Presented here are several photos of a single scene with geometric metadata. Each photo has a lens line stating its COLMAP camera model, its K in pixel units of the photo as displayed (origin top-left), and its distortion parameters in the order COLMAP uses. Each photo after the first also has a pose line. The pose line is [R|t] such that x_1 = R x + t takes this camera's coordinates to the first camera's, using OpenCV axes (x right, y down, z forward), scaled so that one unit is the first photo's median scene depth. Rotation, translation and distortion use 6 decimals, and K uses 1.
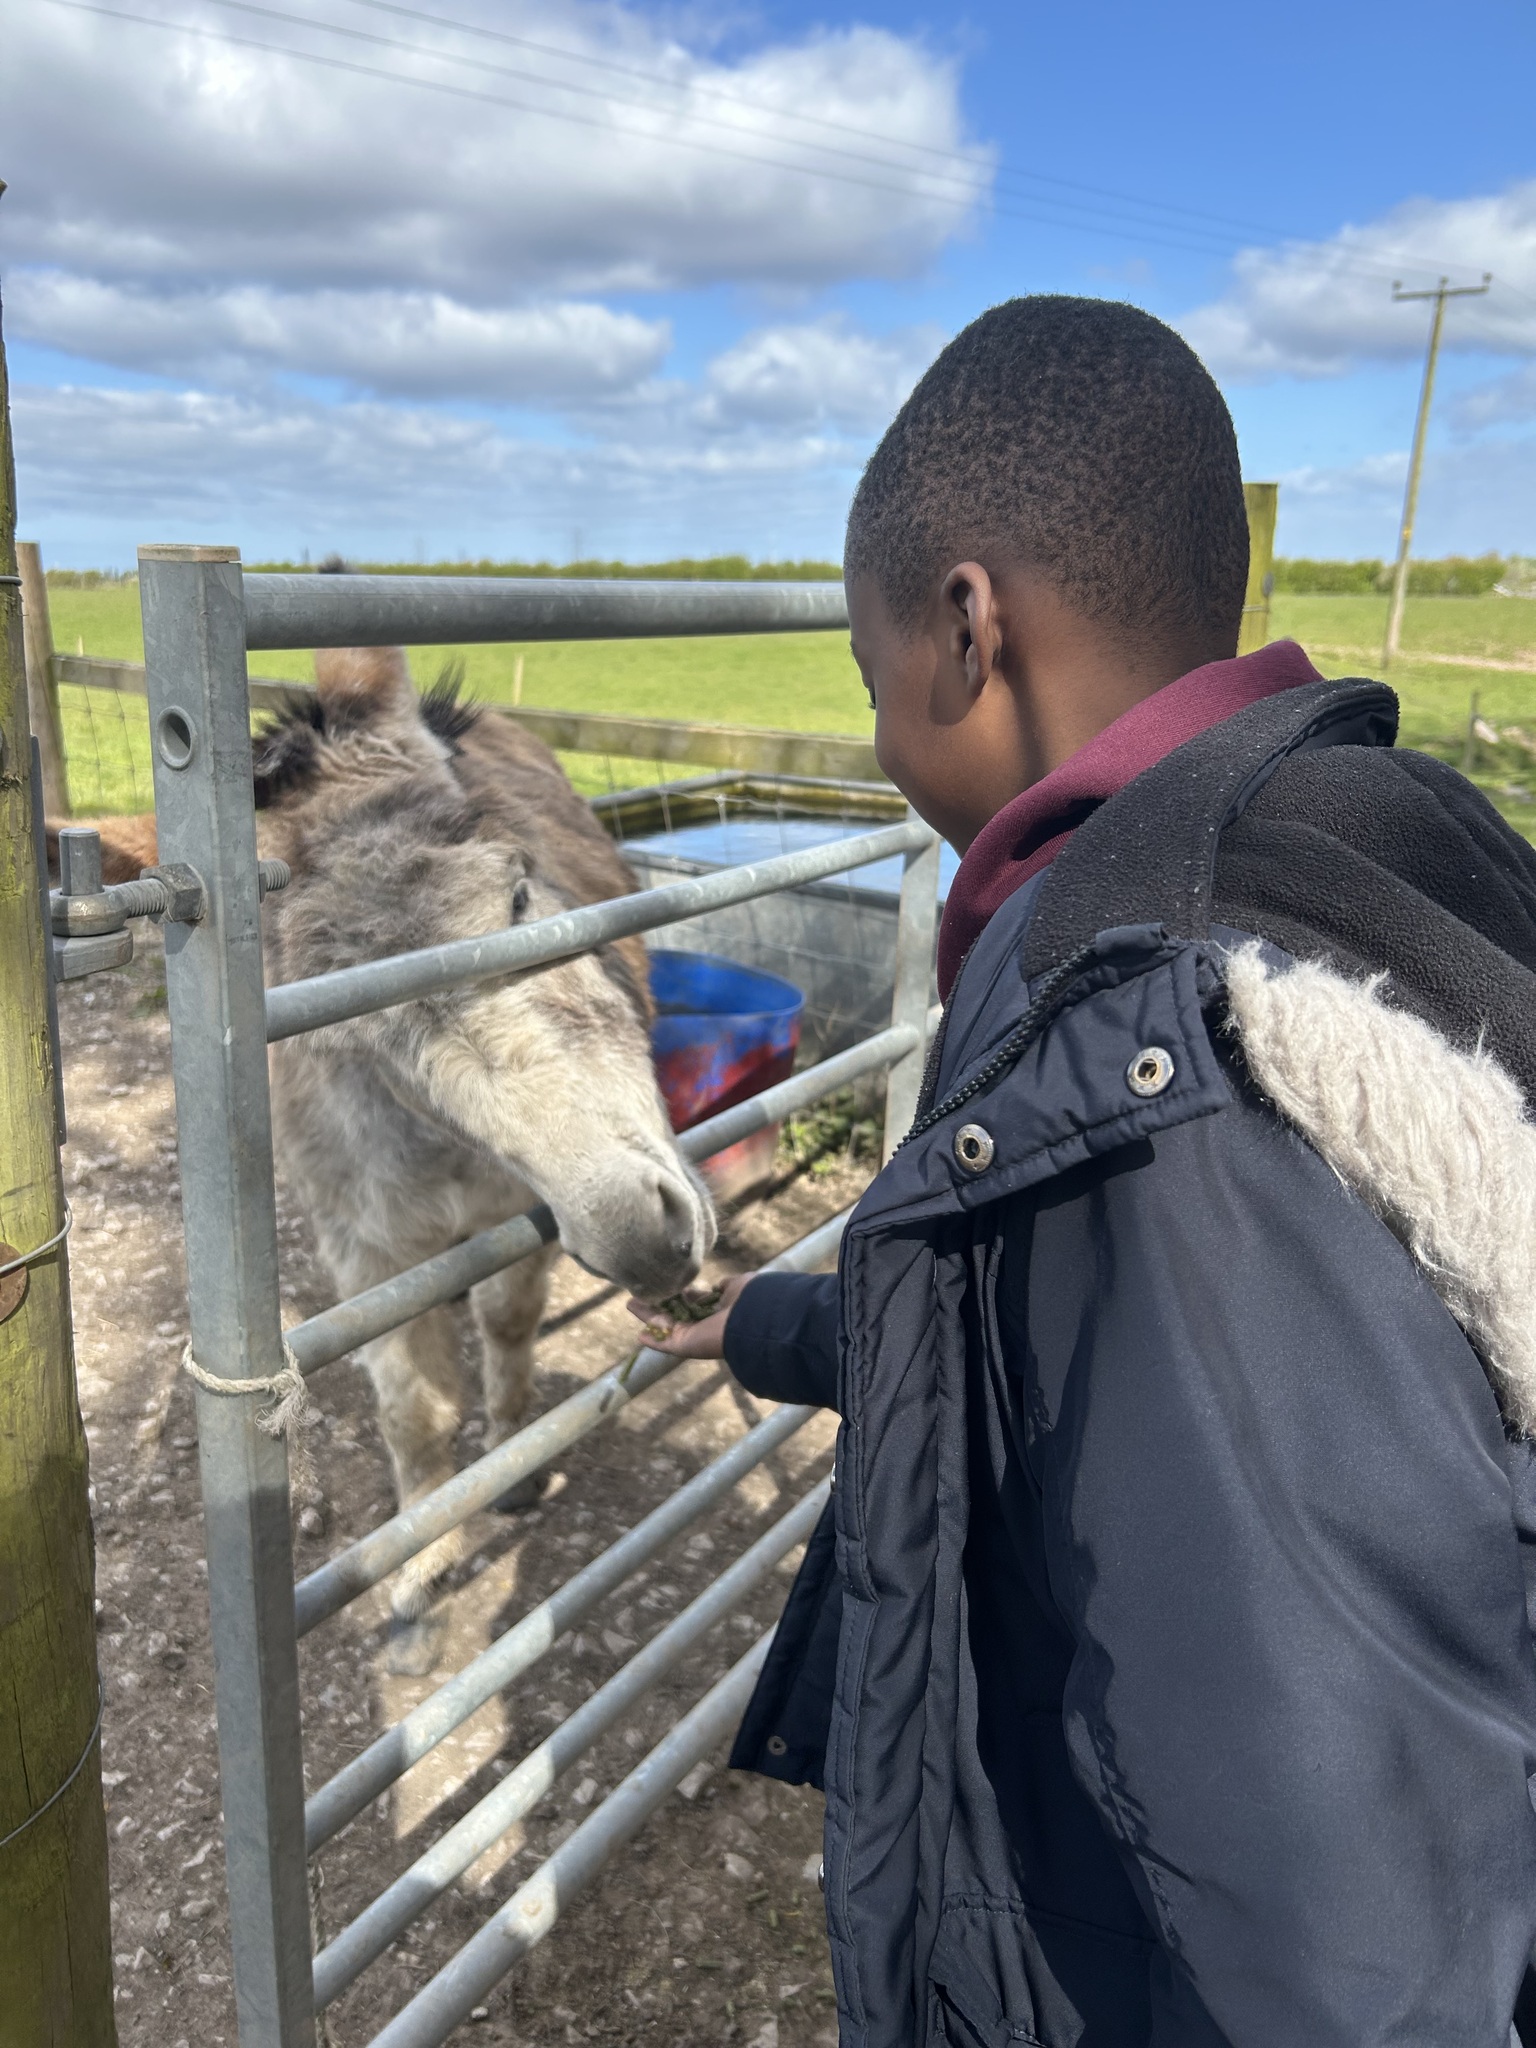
lens RADIAL K [[1544.6, 0, 765.8], [0, 1544.6, 943.6], [0, 0, 1]] dist [0.028999, -0.045440]
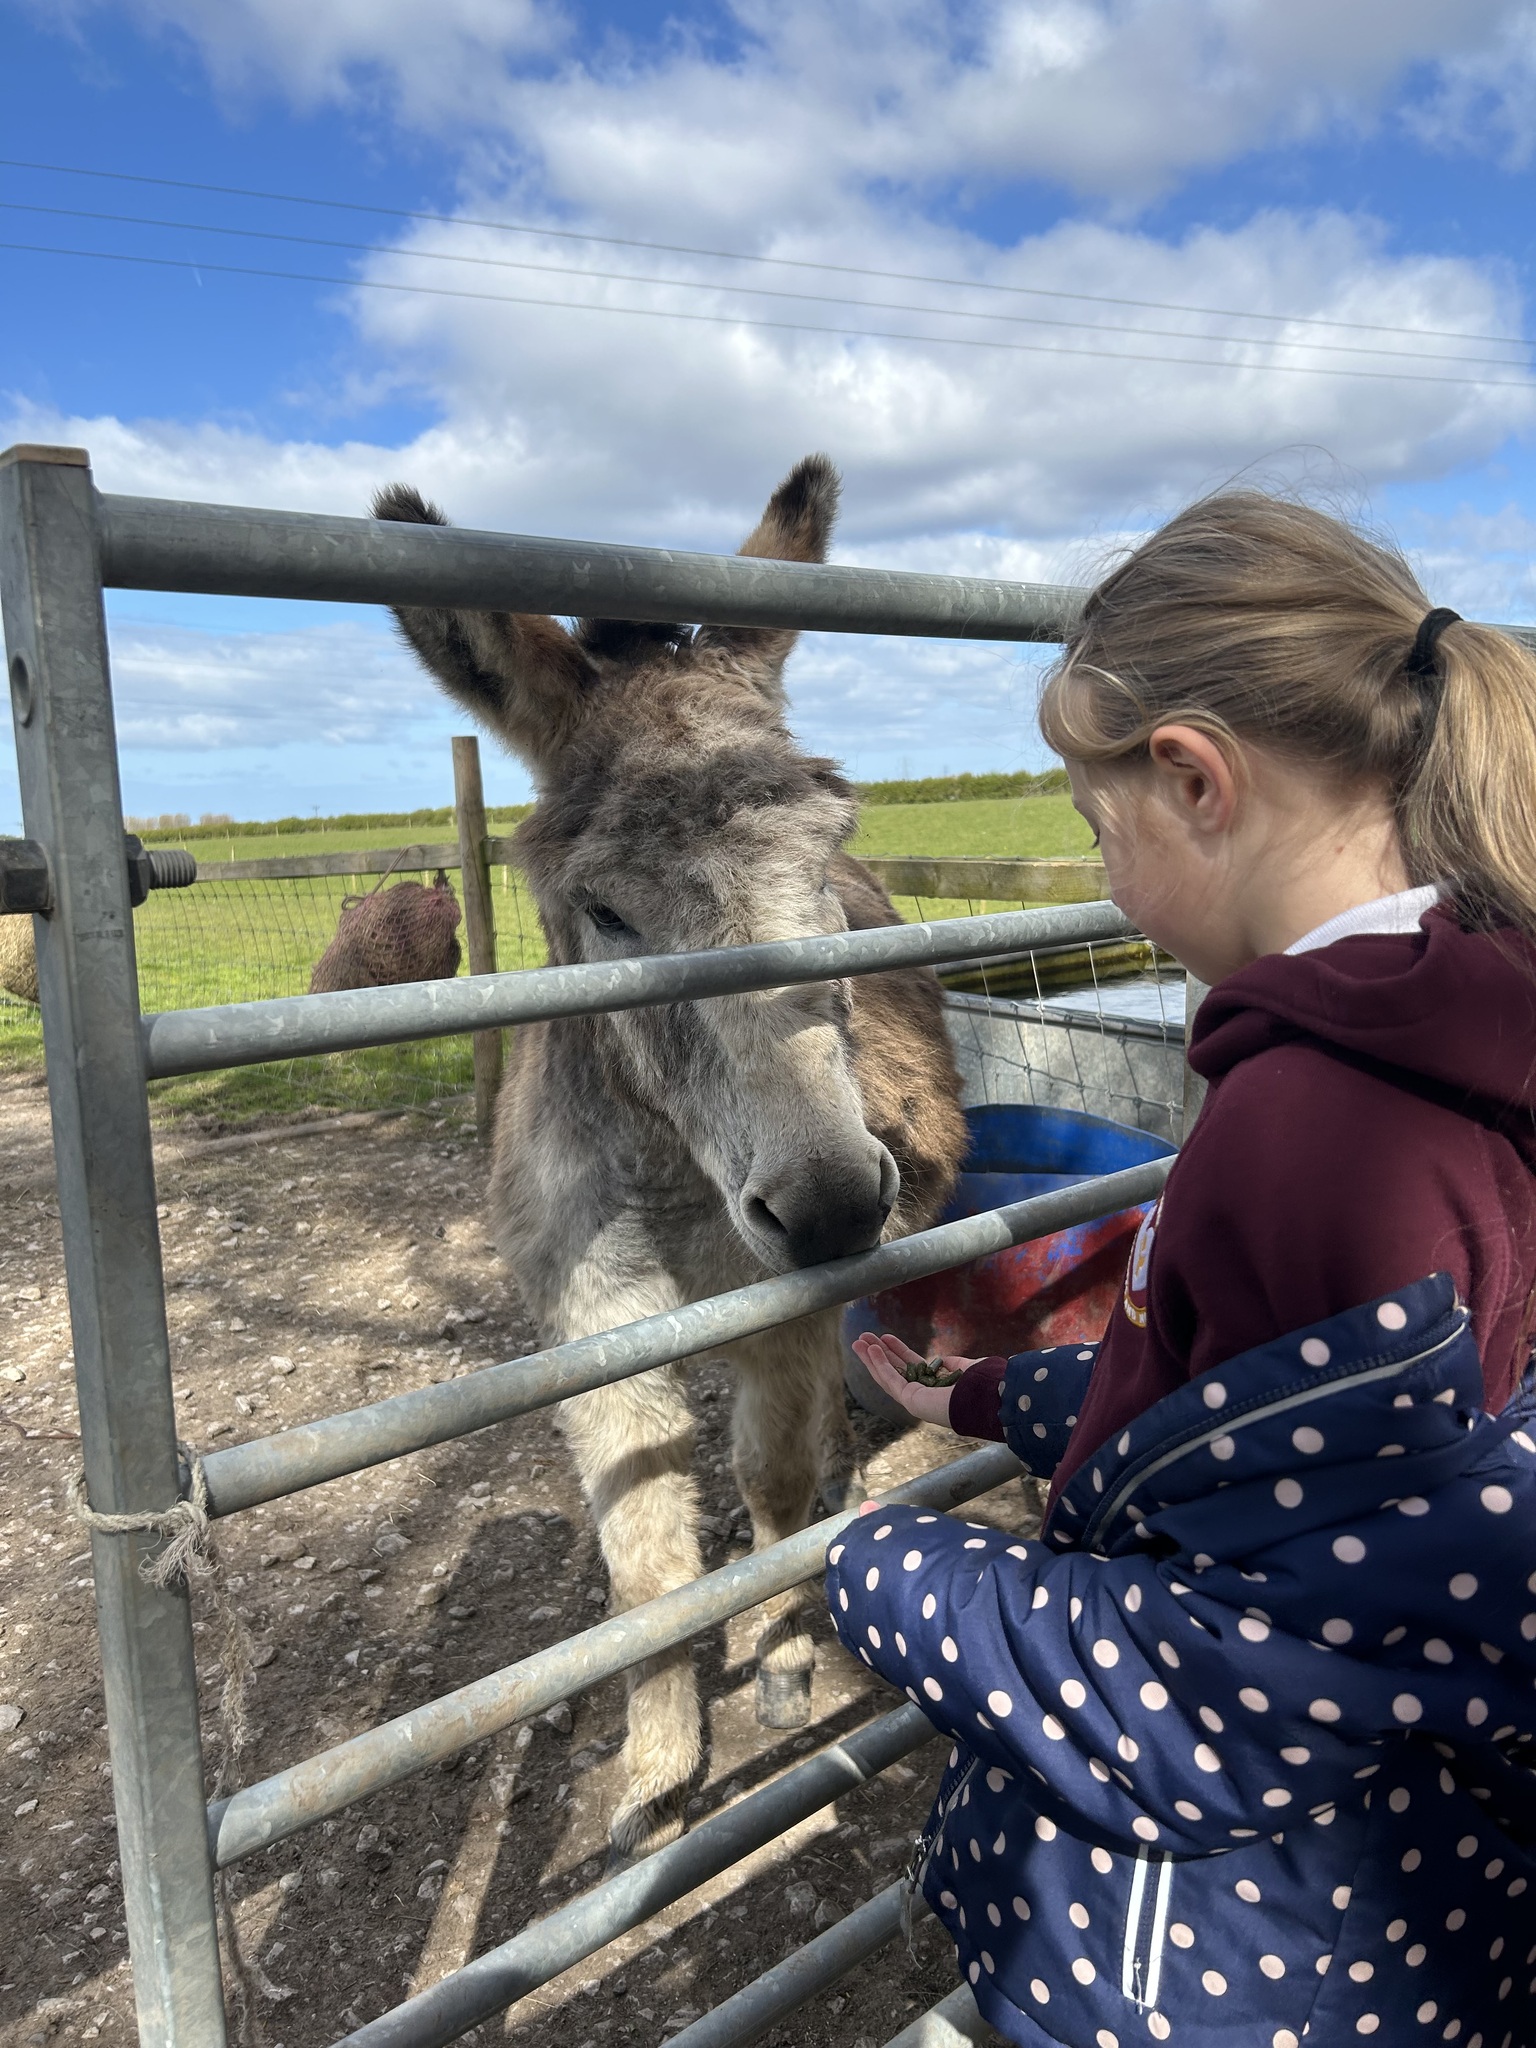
lens RADIAL K [[1544.6, 0, 765.8], [0, 1544.6, 943.6], [0, 0, 1]] dist [0.028999, -0.045440]
pose [[0.957569, -0.023503, -0.287245, 0.085302], [-0.011876, 0.992605, -0.120810, 0.036016], [0.287960, 0.119095, 0.950208, 0.128811]]
